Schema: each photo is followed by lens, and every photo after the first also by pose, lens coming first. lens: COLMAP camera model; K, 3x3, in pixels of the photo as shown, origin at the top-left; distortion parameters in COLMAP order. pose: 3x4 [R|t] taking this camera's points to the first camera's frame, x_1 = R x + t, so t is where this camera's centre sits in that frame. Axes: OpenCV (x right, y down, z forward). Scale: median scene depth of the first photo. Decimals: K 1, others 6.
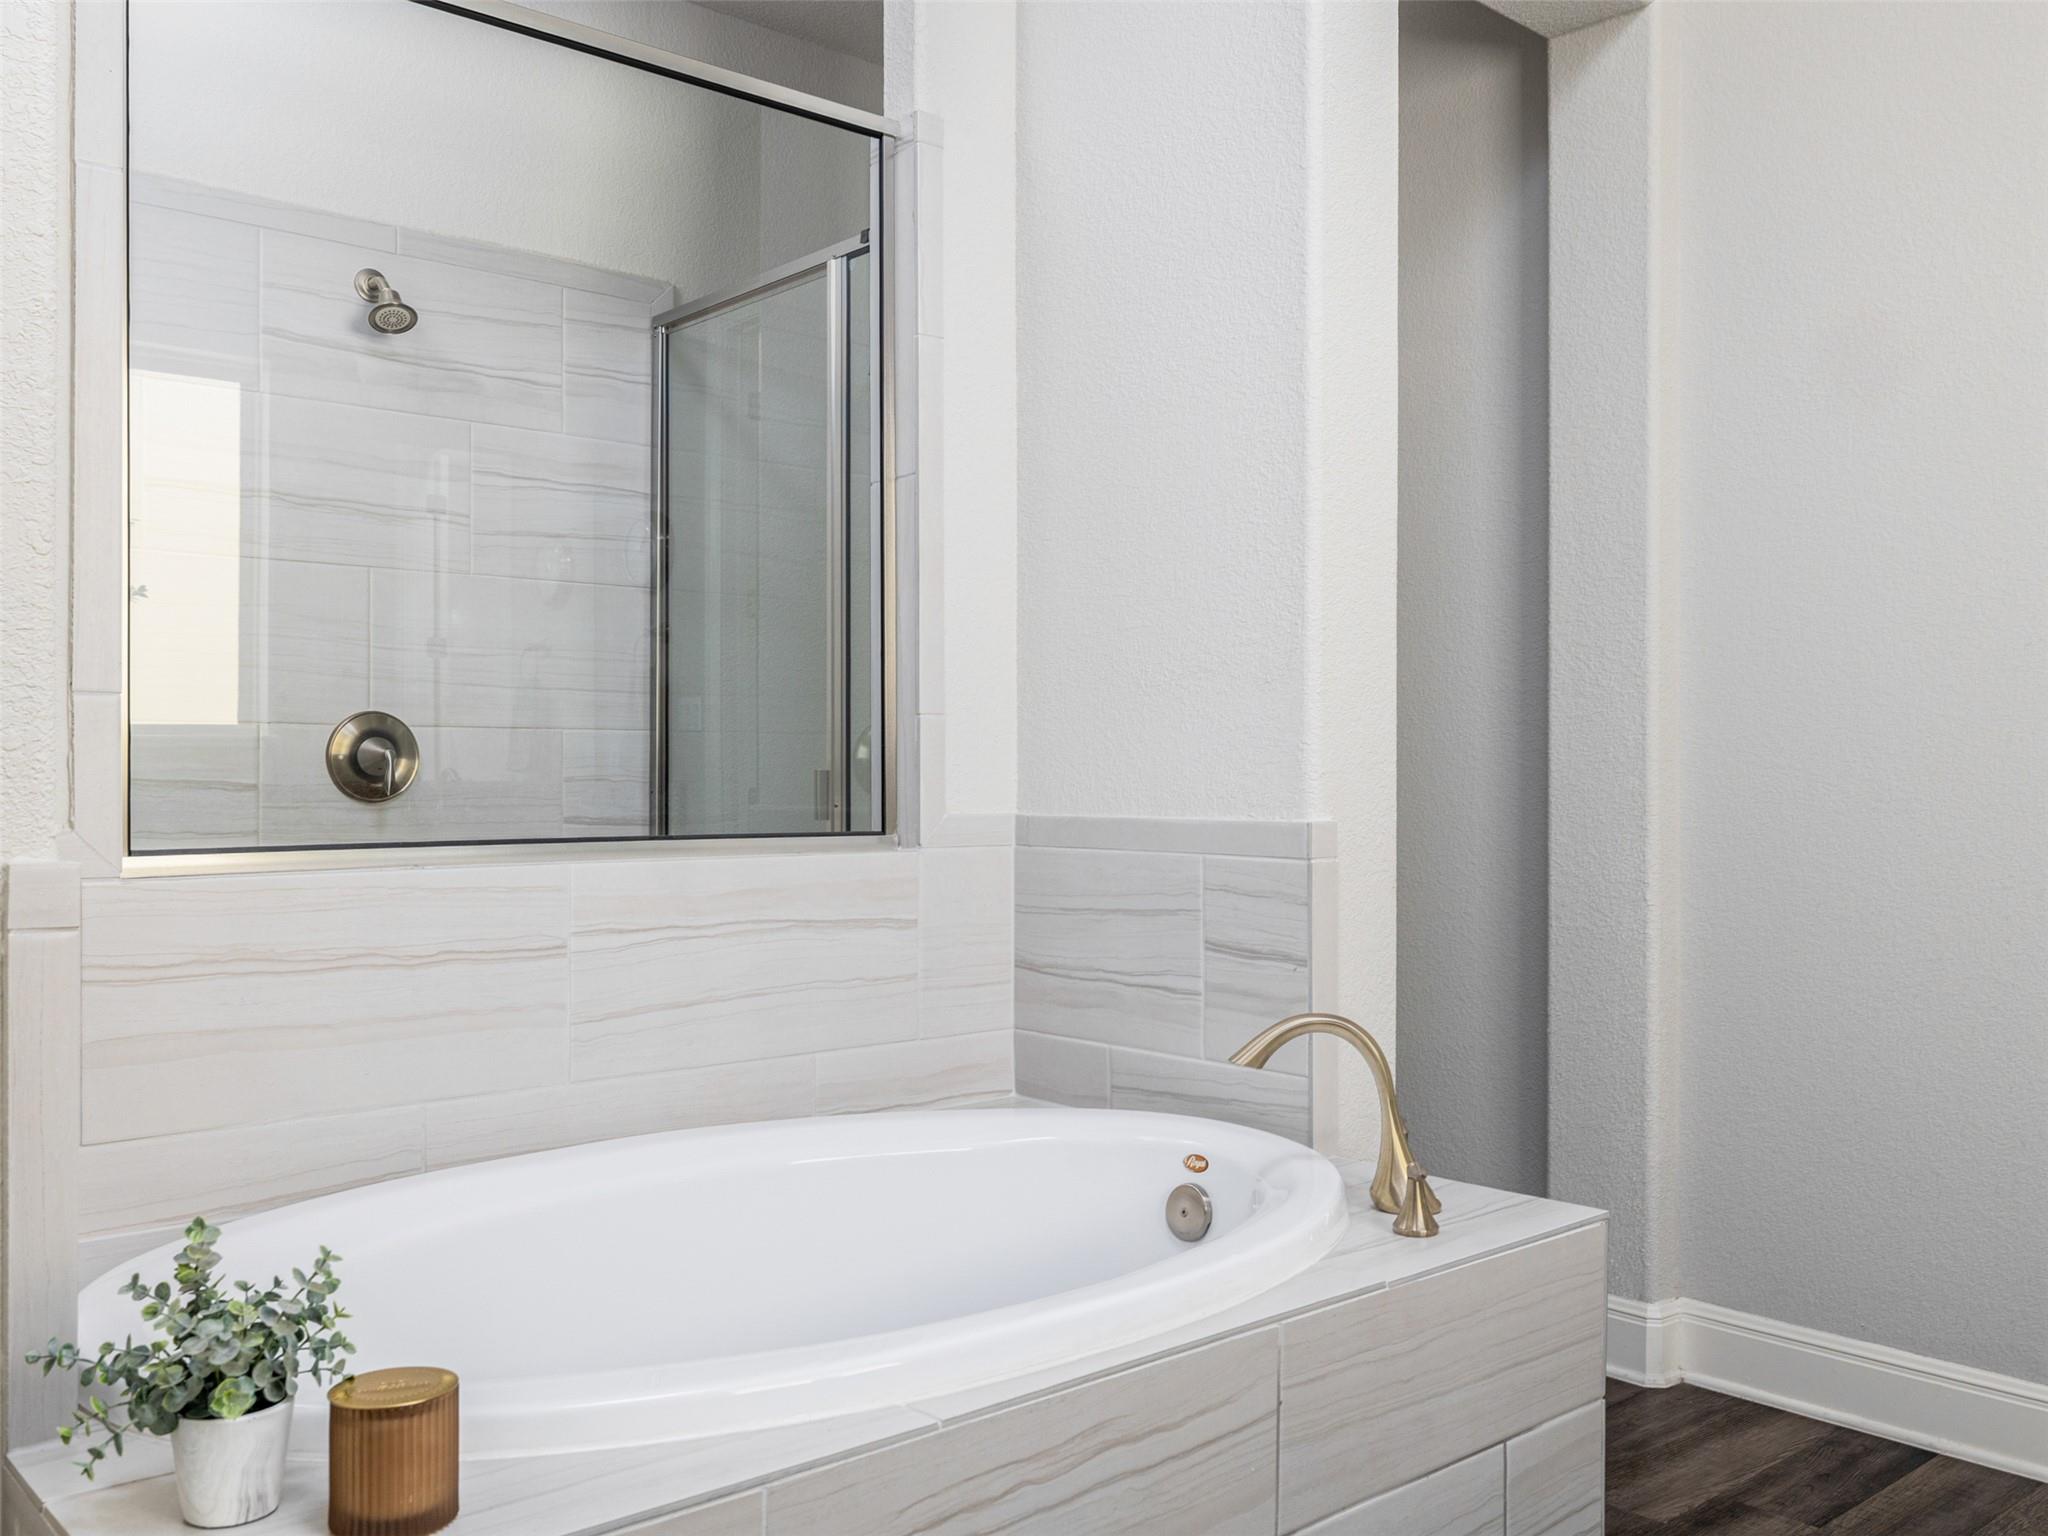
lens RADIAL K [[1761.2, 0, 1024.0], [0, 1761.2, 768.0], [0, 0, 1]] dist [0.001124, -0.004495]
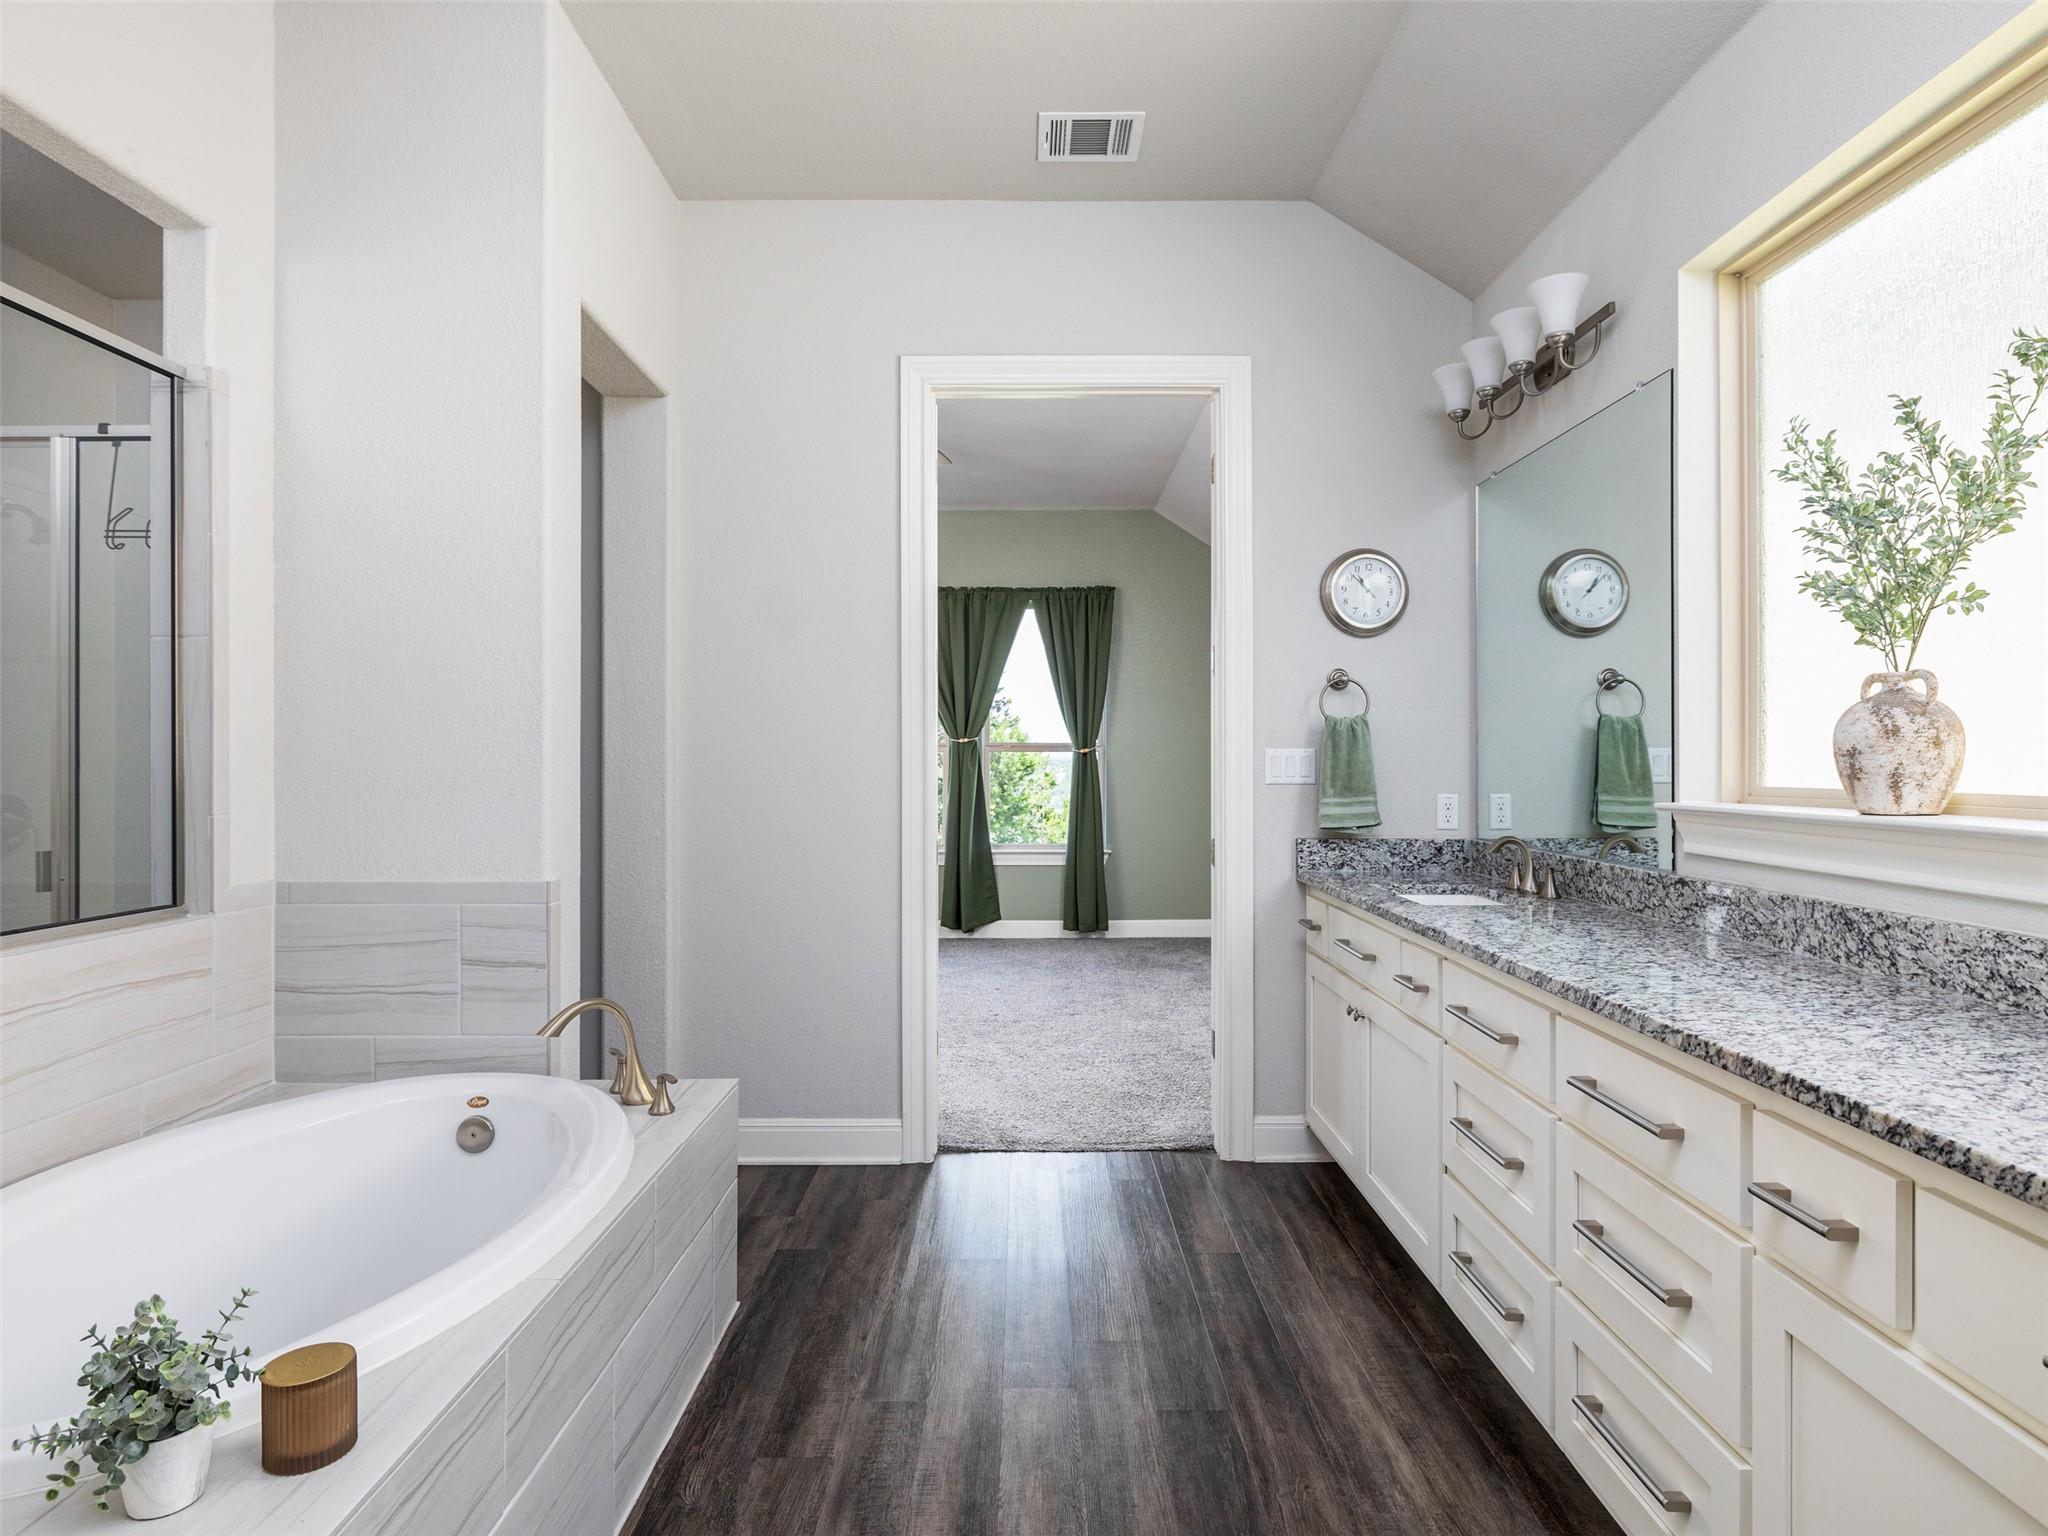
lens RADIAL K [[1141.9, 0, 1024.0], [0, 1141.9, 768.0], [0, 0, 1]] dist [-0.002647, 0.000971]
pose [[0.665804, -0.004474, 0.746113, -0.298052], [0.001806, 0.999989, 0.004385, -0.069673], [-0.746125, -0.001572, 0.665804, -0.041952]]
